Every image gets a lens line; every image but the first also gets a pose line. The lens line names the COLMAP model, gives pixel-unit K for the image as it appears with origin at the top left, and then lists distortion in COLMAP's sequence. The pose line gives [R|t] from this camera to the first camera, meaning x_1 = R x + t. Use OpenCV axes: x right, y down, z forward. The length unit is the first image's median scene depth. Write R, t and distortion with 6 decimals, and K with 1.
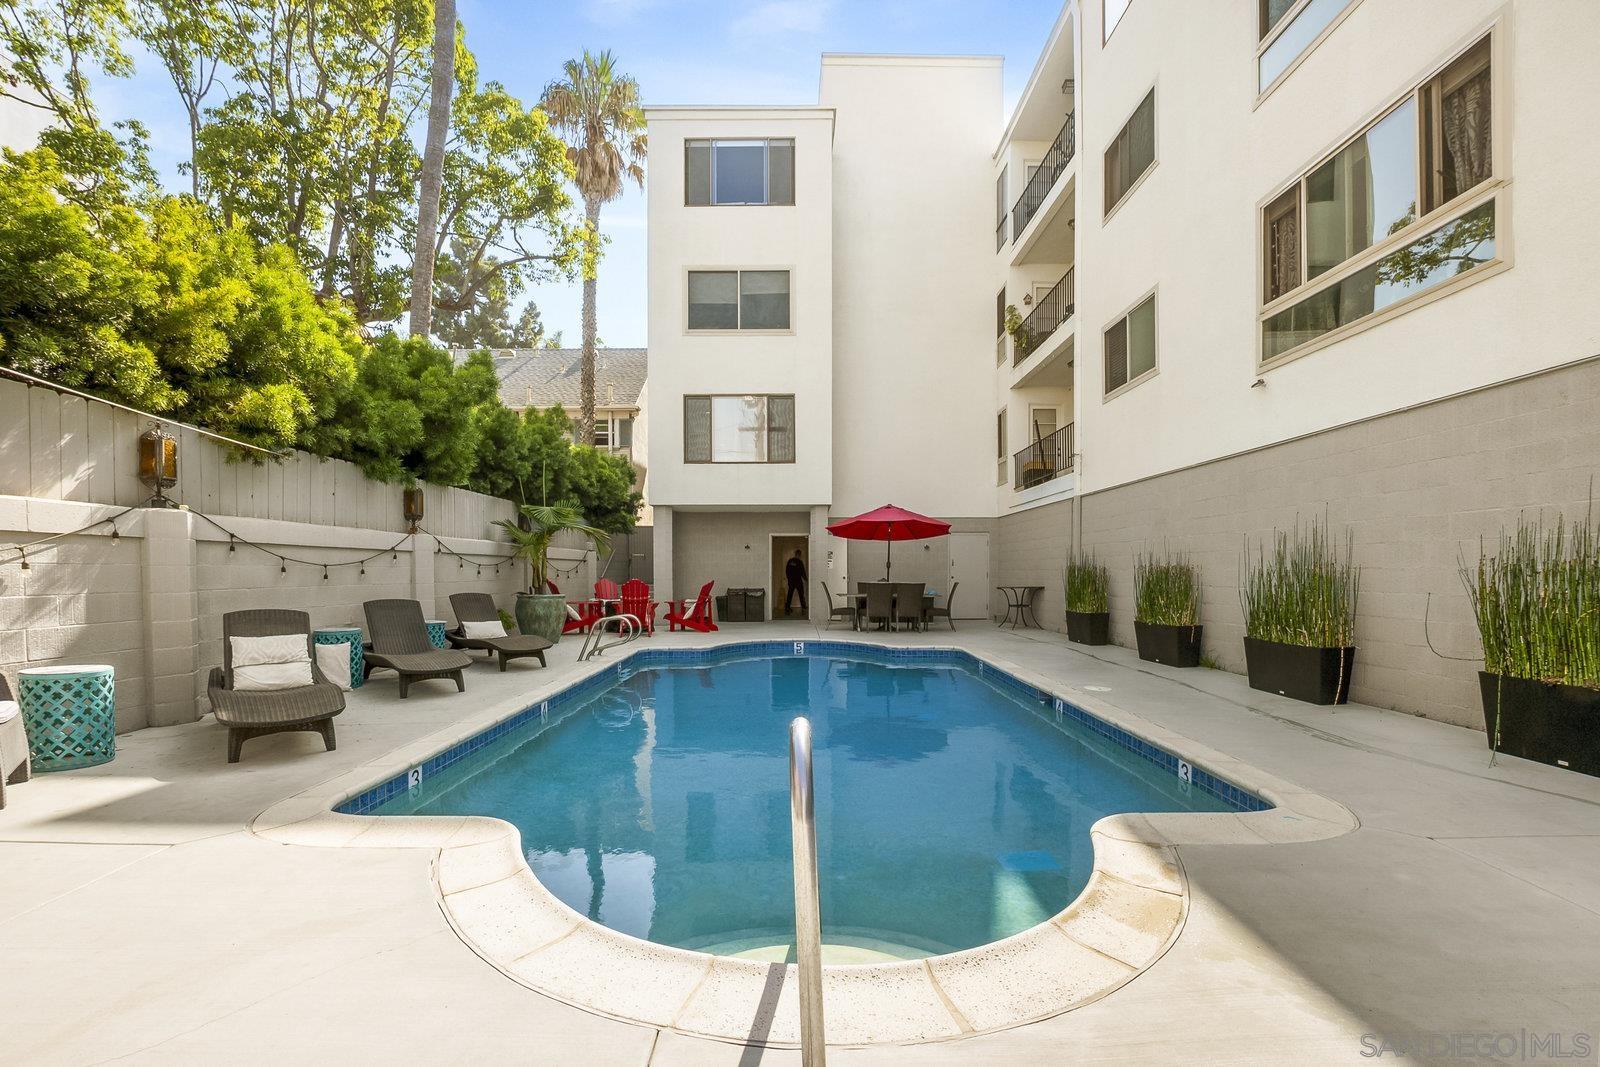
lens RADIAL K [[718.8, 0, 794.5], [0, 718.8, 591.0], [0, 0, 1]] dist [-0.032343, 0.007410]
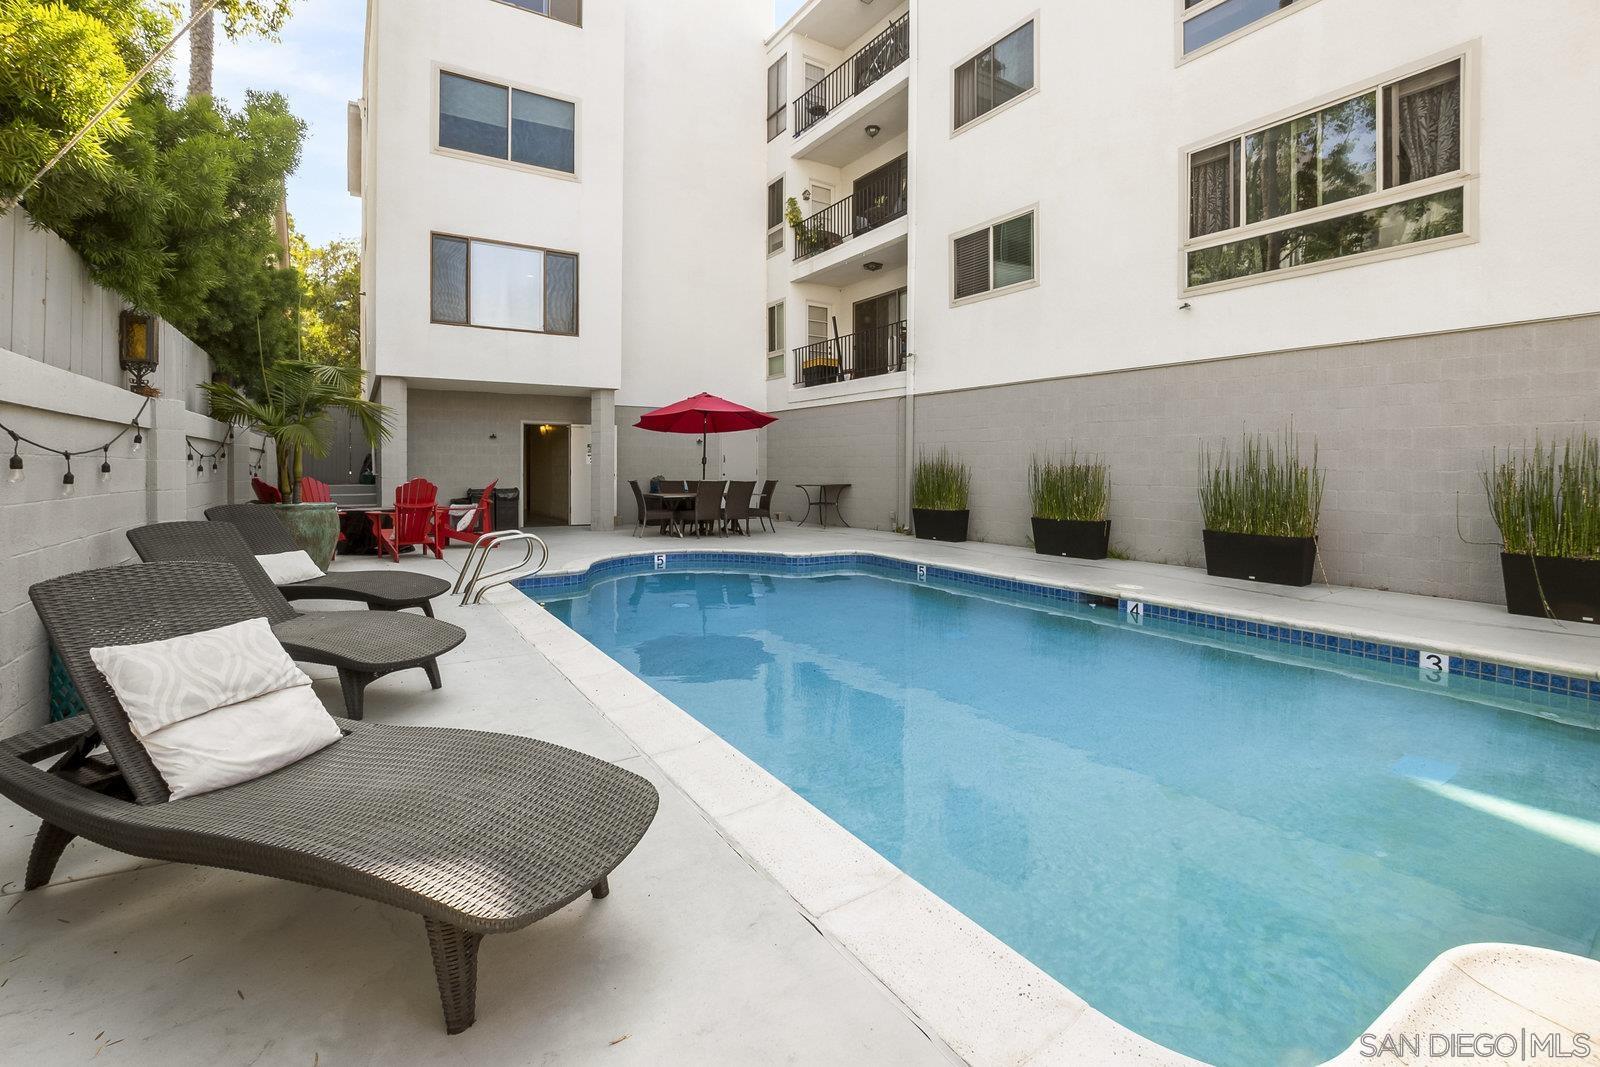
lens RADIAL K [[718.8, 0, 788.9], [0, 718.8, 484.5], [0, 0, 1]] dist [-0.032343, 0.007410]
pose [[0.850241, -0.007087, 0.526346, -0.323253], [0.007951, 0.999968, 0.000622, -0.008381], [-0.526333, 0.003656, 0.850270, 0.238890]]
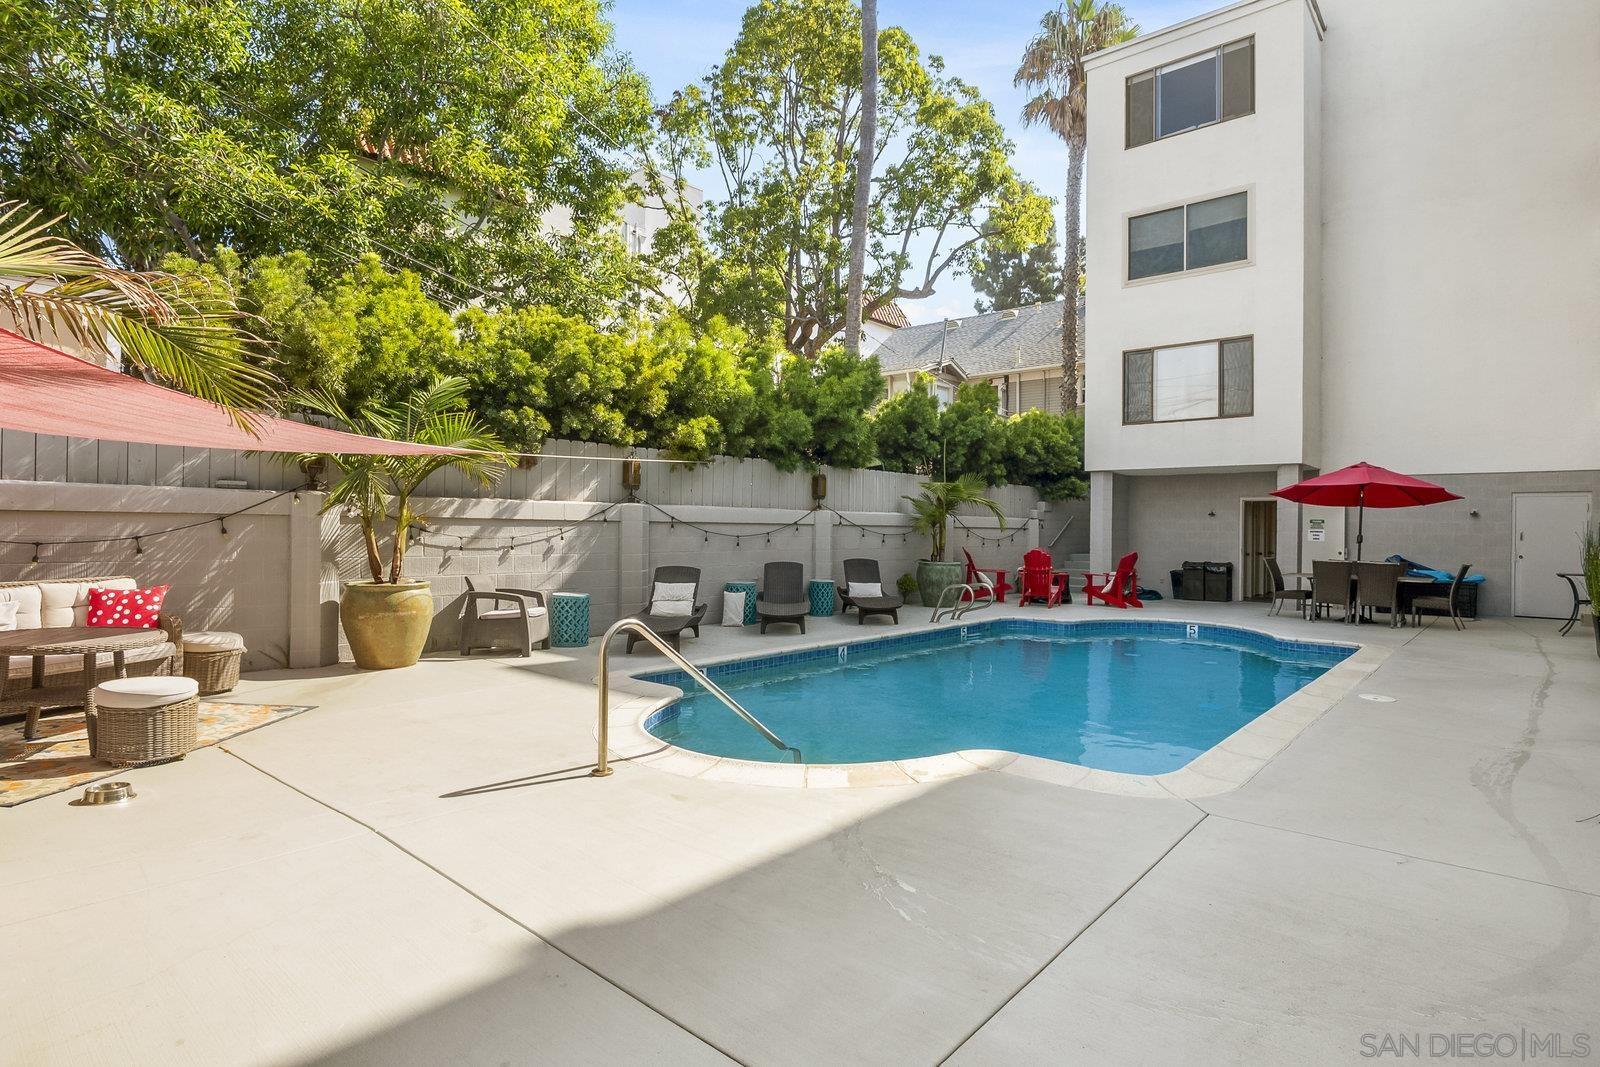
lens RADIAL K [[831.2, 0, 806.9], [0, 831.2, 534.4], [0, 0, 1]] dist [-0.019773, 0.001217]
pose [[0.761462, 0.013540, -0.648068, 0.328953], [-0.029850, 0.999454, -0.014192, -0.012971], [0.647522, 0.030151, 0.761450, -0.108037]]
